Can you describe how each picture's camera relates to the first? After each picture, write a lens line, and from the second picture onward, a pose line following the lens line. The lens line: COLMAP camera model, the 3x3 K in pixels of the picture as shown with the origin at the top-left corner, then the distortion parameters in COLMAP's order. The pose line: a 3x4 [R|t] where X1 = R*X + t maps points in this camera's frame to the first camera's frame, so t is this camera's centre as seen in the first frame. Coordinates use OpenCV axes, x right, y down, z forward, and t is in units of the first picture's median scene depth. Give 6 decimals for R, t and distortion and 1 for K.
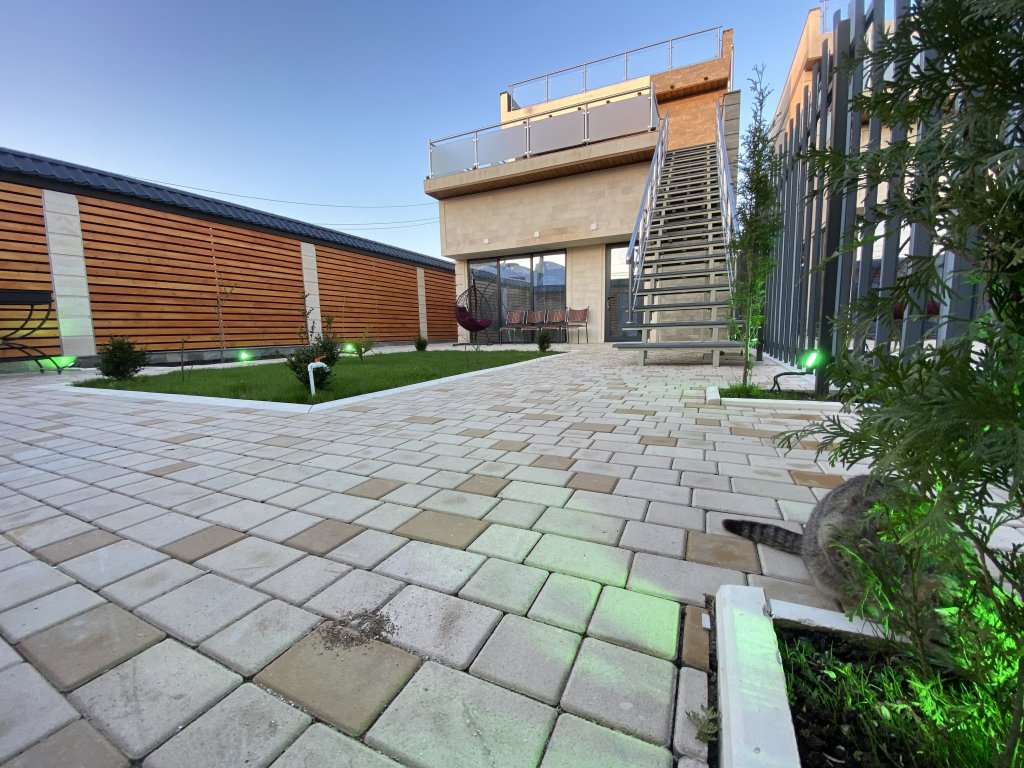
lens RADIAL K [[416.5, 0, 517.8], [0, 416.5, 383.0], [0, 0, 1]] dist [-0.004897, -0.002482]
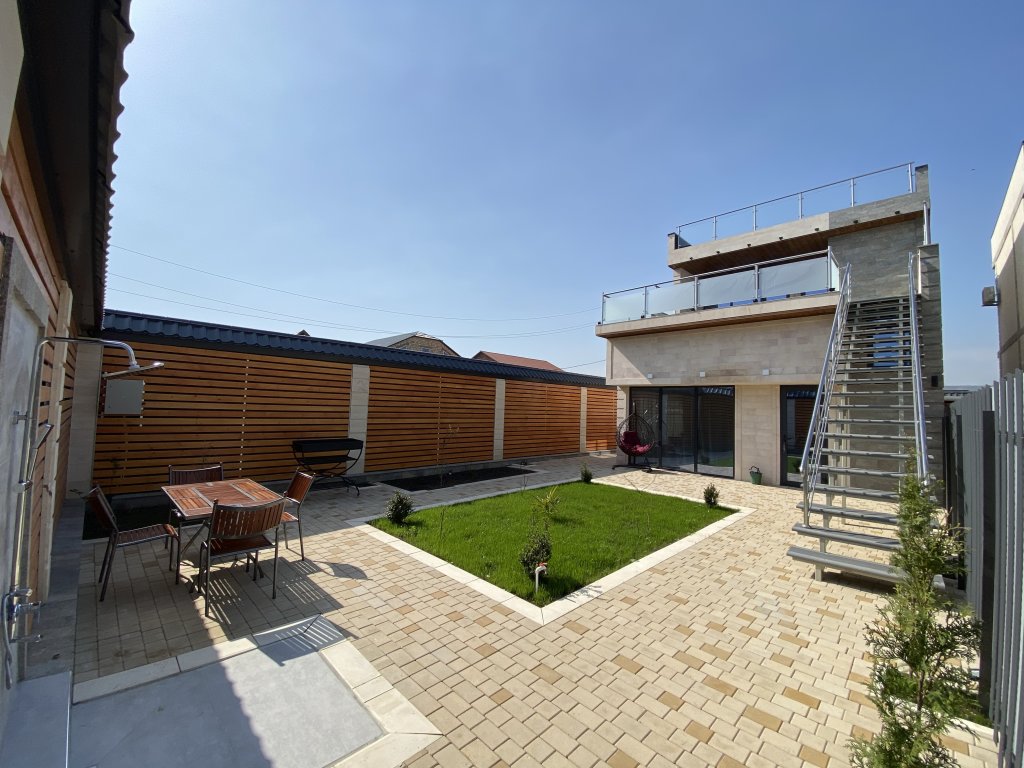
lens RADIAL K [[416.5, 0, 509.4], [0, 416.5, 381.6], [0, 0, 1]] dist [-0.004897, -0.002482]
pose [[0.929113, 0.021550, -0.369167, -0.020058], [-0.089215, 0.981875, -0.167218, -0.119626], [0.358873, 0.188299, 0.914196, -0.129664]]
